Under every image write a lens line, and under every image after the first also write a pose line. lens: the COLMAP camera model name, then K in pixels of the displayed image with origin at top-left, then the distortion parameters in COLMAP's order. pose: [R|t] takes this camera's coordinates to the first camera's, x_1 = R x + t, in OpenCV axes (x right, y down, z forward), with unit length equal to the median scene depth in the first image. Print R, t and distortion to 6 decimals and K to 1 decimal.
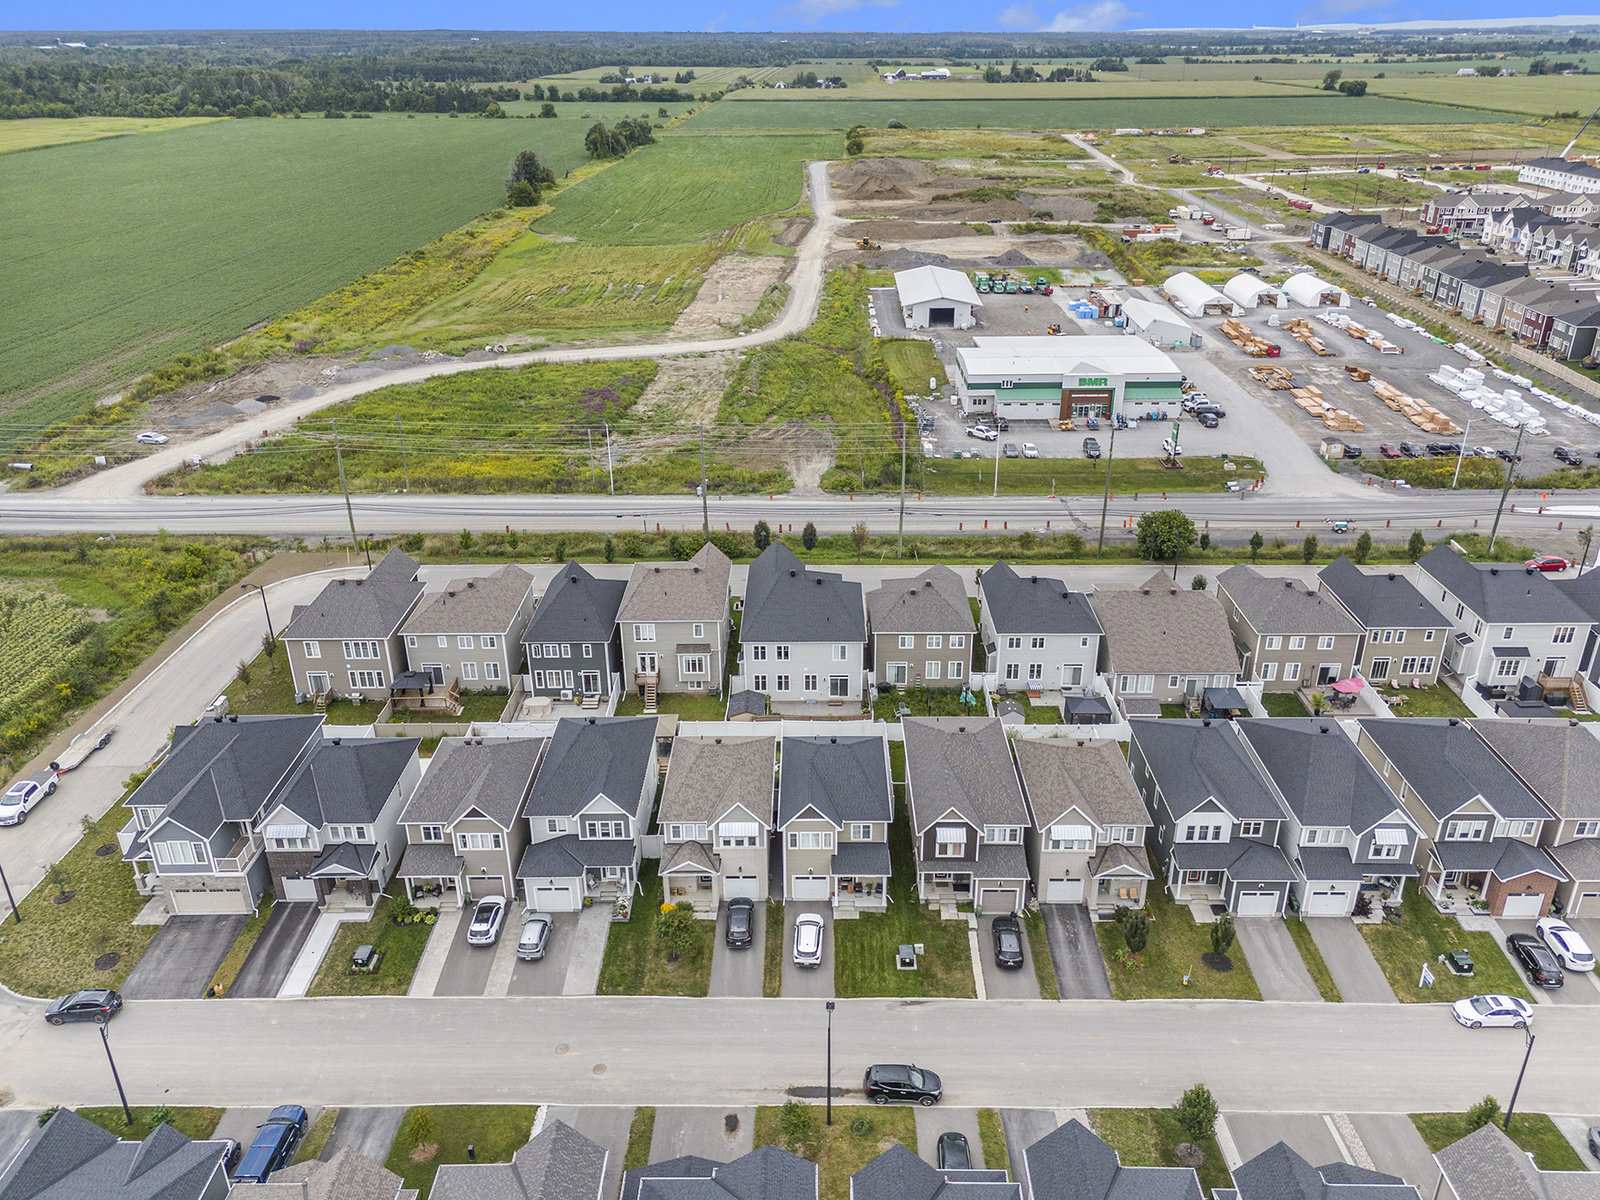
lens RADIAL K [[1187.2, 0, 796.5], [0, 1187.2, 604.3], [0, 0, 1]] dist [0.036364, -0.009085]
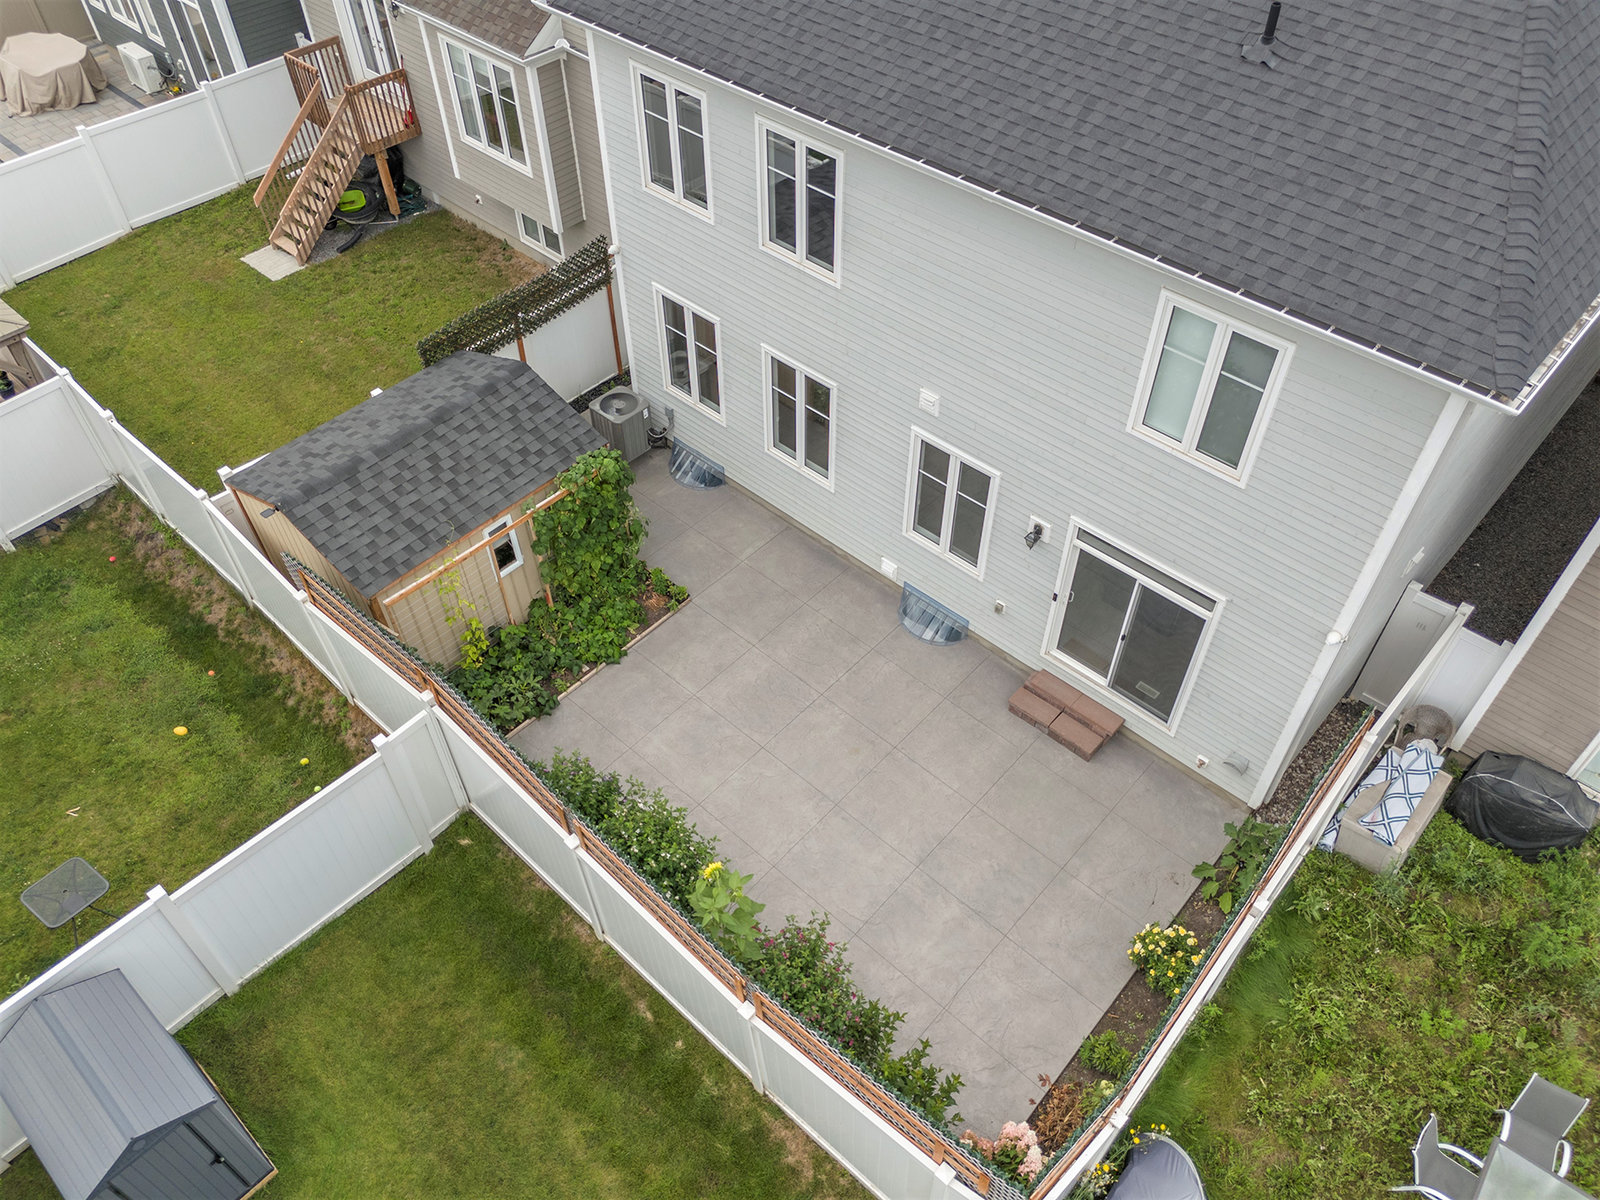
lens RADIAL K [[1189.9, 0, 801.5], [0, 1189.9, 593.5], [0, 0, 1]] dist [0.062123, -0.055087]
pose [[0.743573, 0.496457, -0.447916, 0.068378], [-0.286479, 0.841815, 0.457467, 0.017863], [0.604176, -0.211842, 0.768176, 0.917295]]
